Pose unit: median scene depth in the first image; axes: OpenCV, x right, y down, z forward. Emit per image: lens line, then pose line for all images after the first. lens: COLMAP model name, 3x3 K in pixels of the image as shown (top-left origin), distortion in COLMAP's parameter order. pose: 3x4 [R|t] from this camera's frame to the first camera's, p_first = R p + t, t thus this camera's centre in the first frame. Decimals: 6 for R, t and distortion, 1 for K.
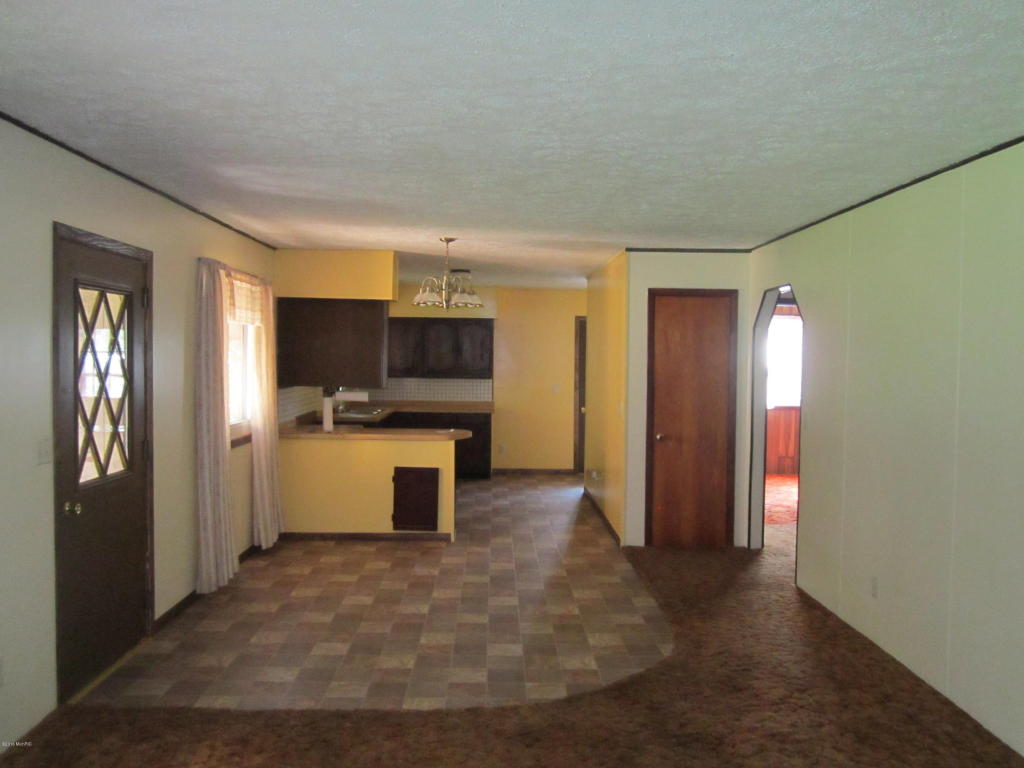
lens RADIAL K [[856.0, 0, 512.0], [0, 856.0, 384.0], [0, 0, 1]] dist [-0.035100, 0.006797]
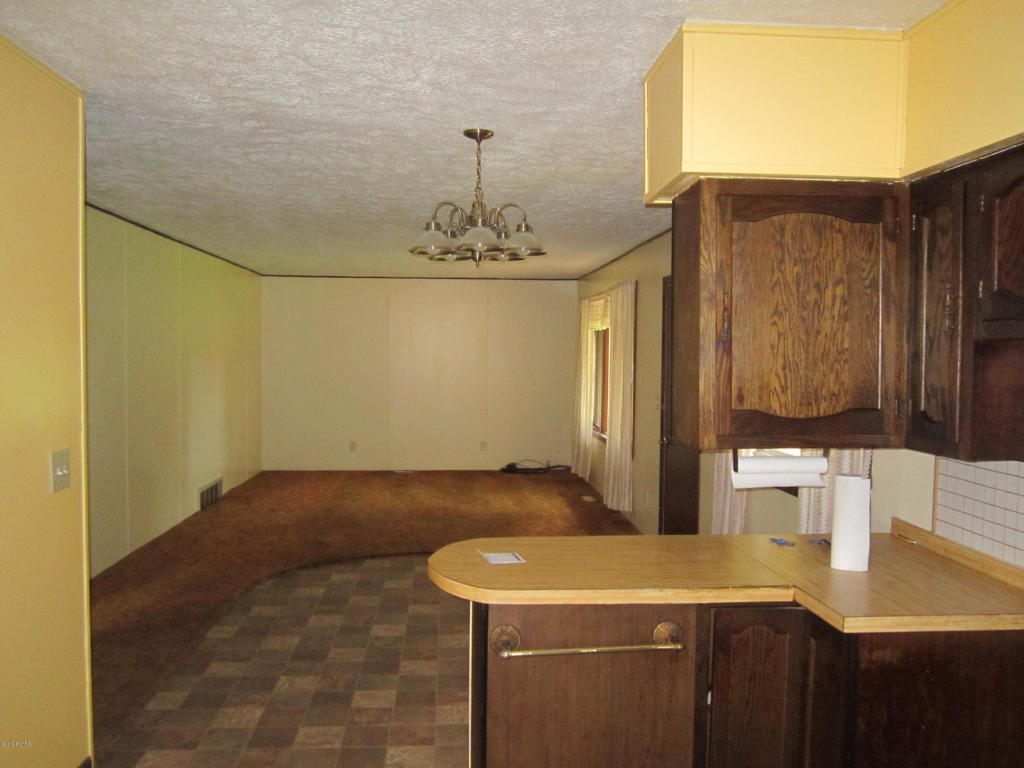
lens RADIAL K [[862.7, 0, 518.6], [0, 862.7, 354.3], [0, 0, 1]] dist [-0.033658, -0.003408]
pose [[-0.998013, -0.020086, -0.059724, -0.109936], [-0.022421, 0.999000, 0.038679, -0.081446], [0.058887, 0.039941, -0.997465, 2.446273]]
